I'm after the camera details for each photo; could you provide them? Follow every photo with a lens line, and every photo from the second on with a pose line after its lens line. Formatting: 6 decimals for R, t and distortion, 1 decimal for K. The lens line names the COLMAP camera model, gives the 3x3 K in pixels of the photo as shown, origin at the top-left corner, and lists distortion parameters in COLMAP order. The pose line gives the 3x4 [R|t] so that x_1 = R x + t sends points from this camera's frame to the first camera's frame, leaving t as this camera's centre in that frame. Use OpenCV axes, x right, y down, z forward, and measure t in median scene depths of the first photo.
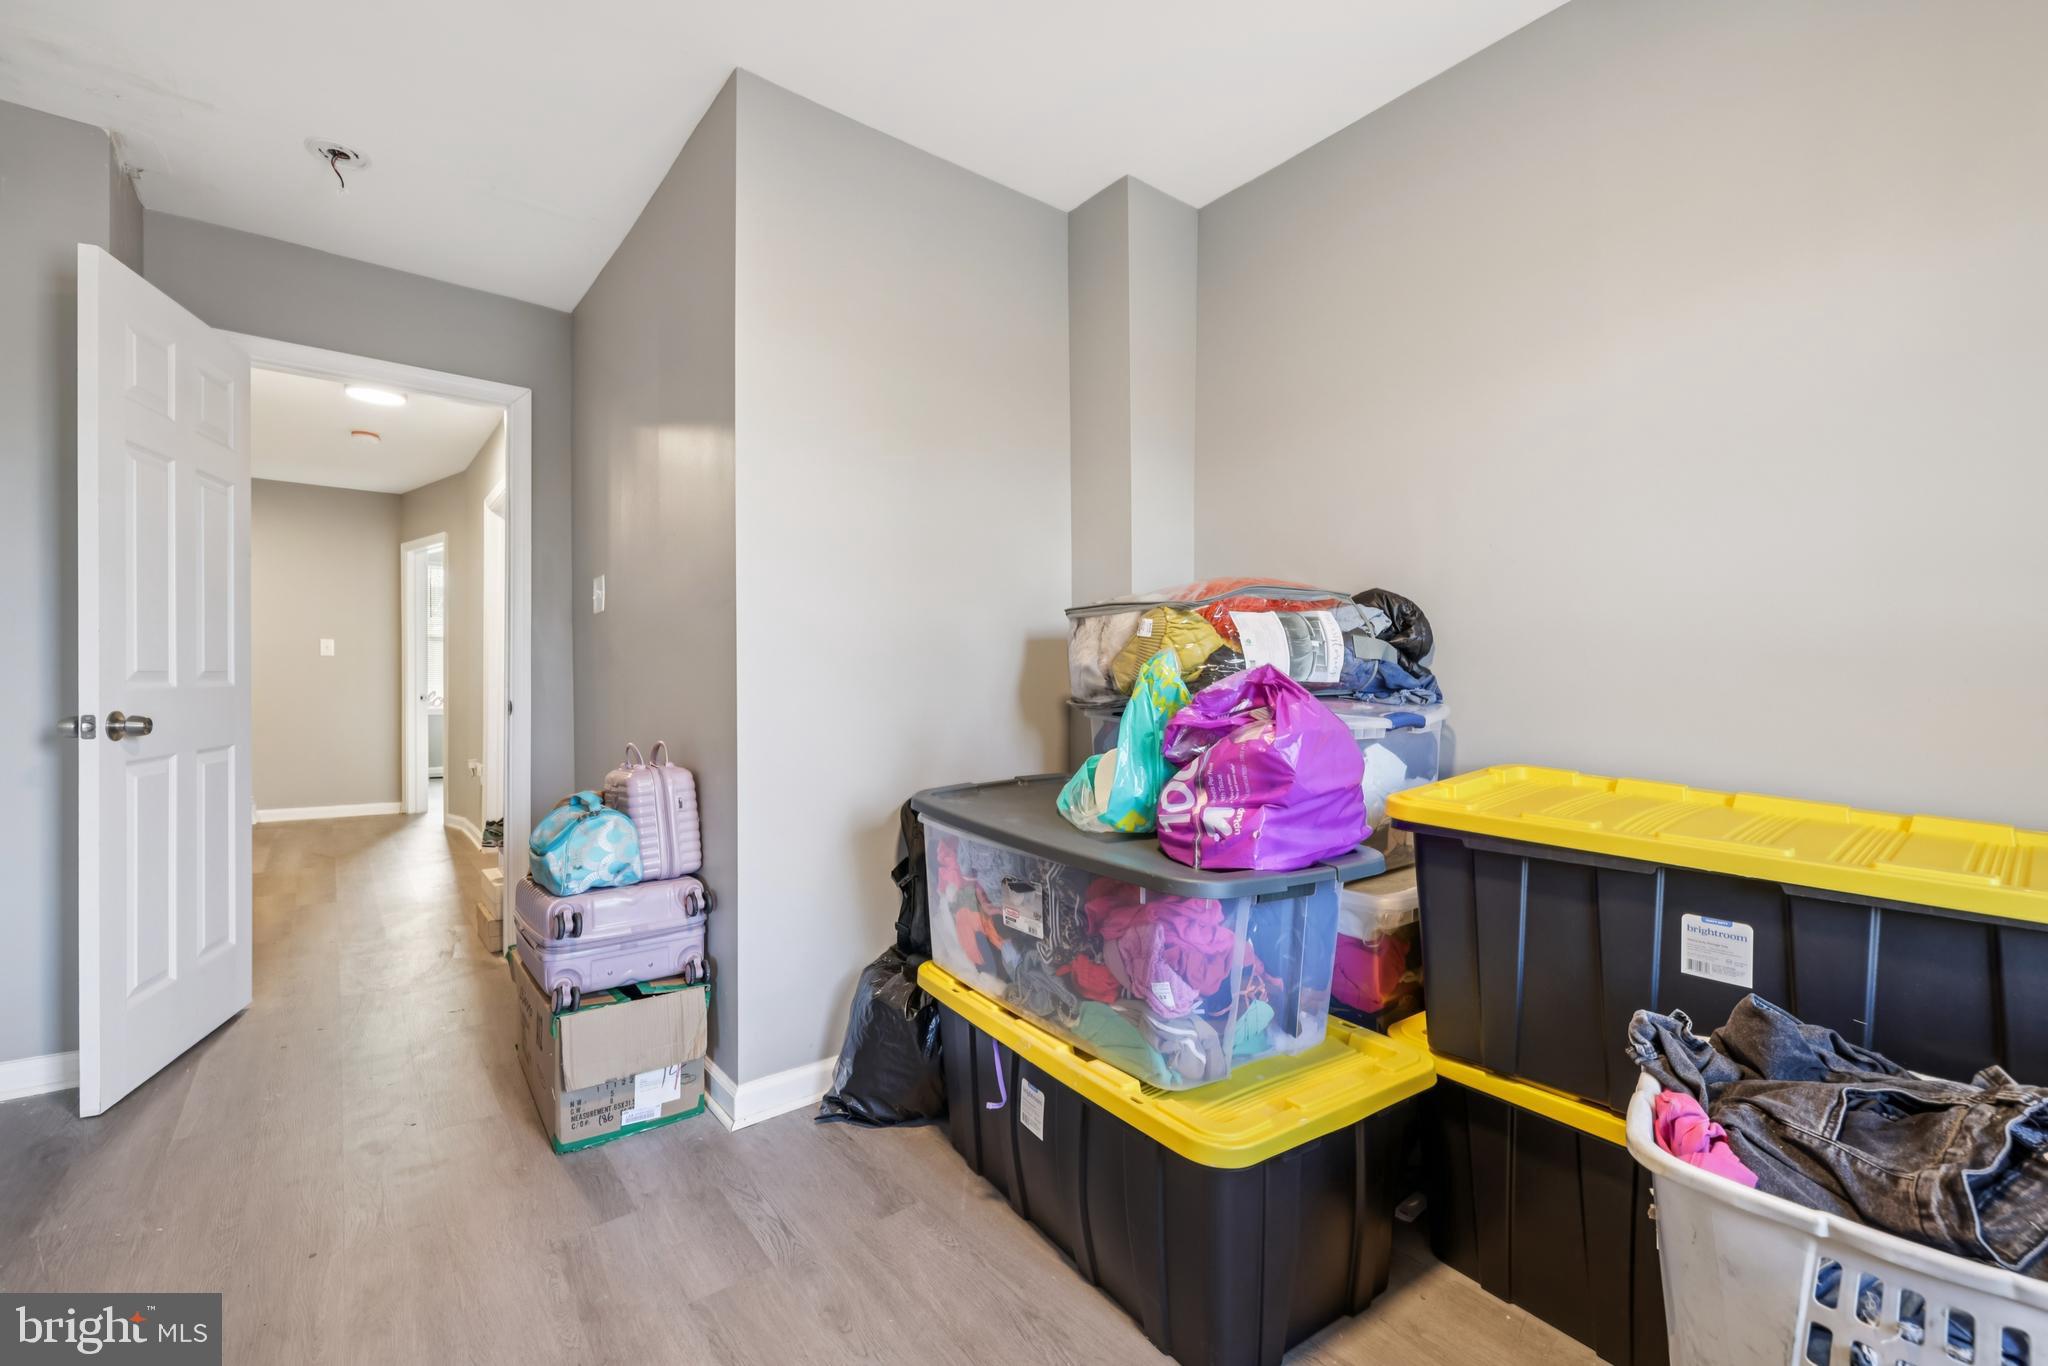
lens RADIAL K [[860.1, 0, 1014.0], [0, 860.1, 684.3], [0, 0, 1]] dist [-0.001308, 0.000231]
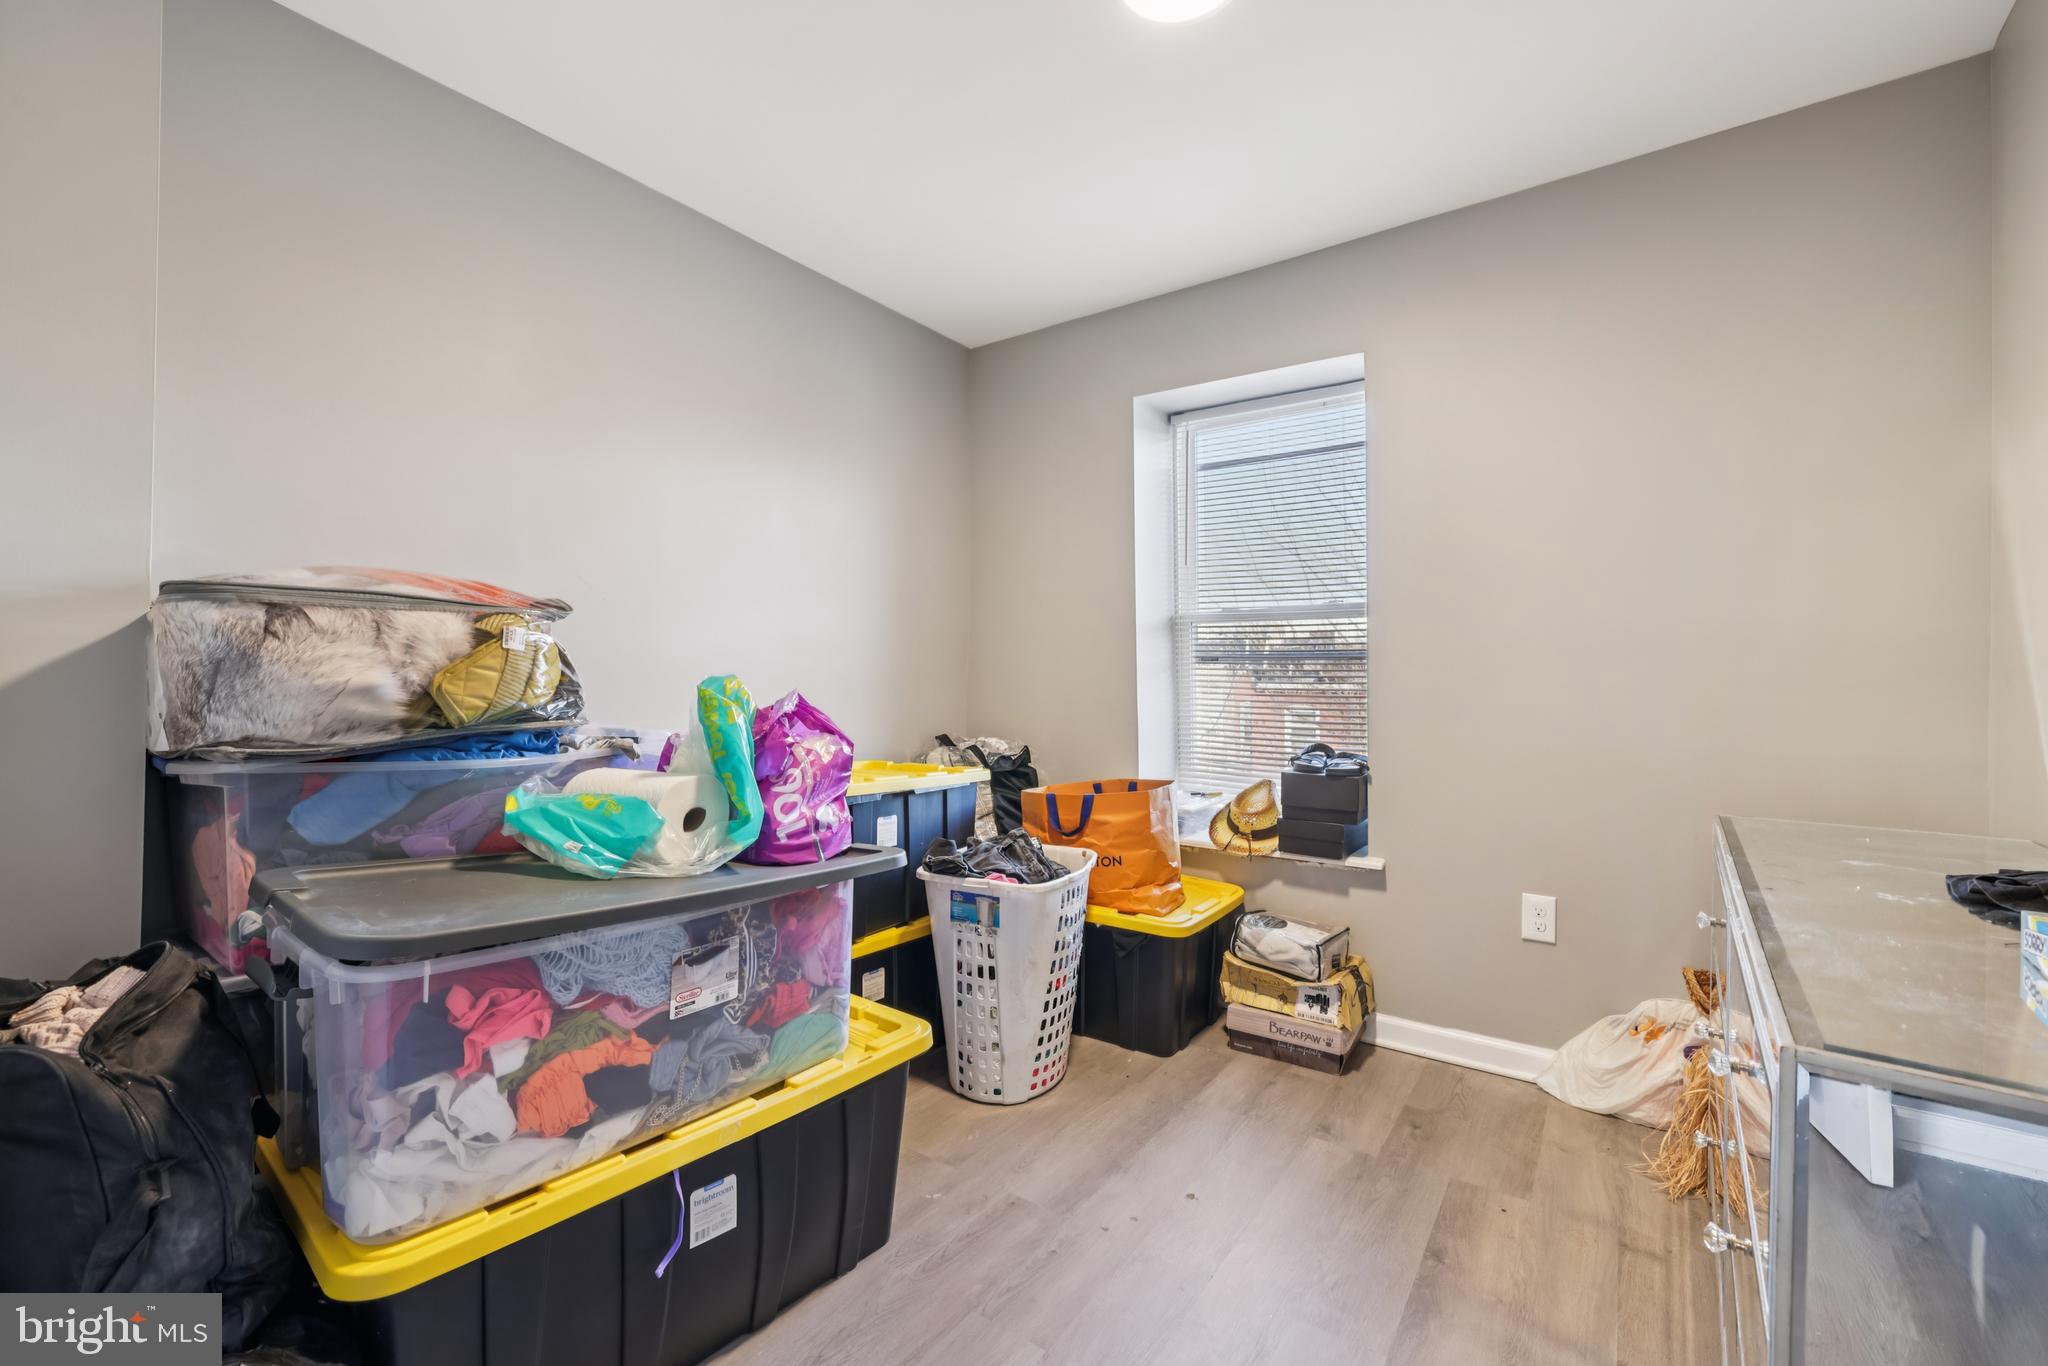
lens RADIAL K [[860.1, 0, 1014.0], [0, 860.1, 684.3], [0, 0, 1]] dist [-0.001308, 0.000231]
pose [[-0.277346, -0.003097, 0.960765, -0.895617], [0.009663, 0.999935, 0.006012, -0.029090], [-0.960721, 0.010951, -0.277298, 0.965970]]
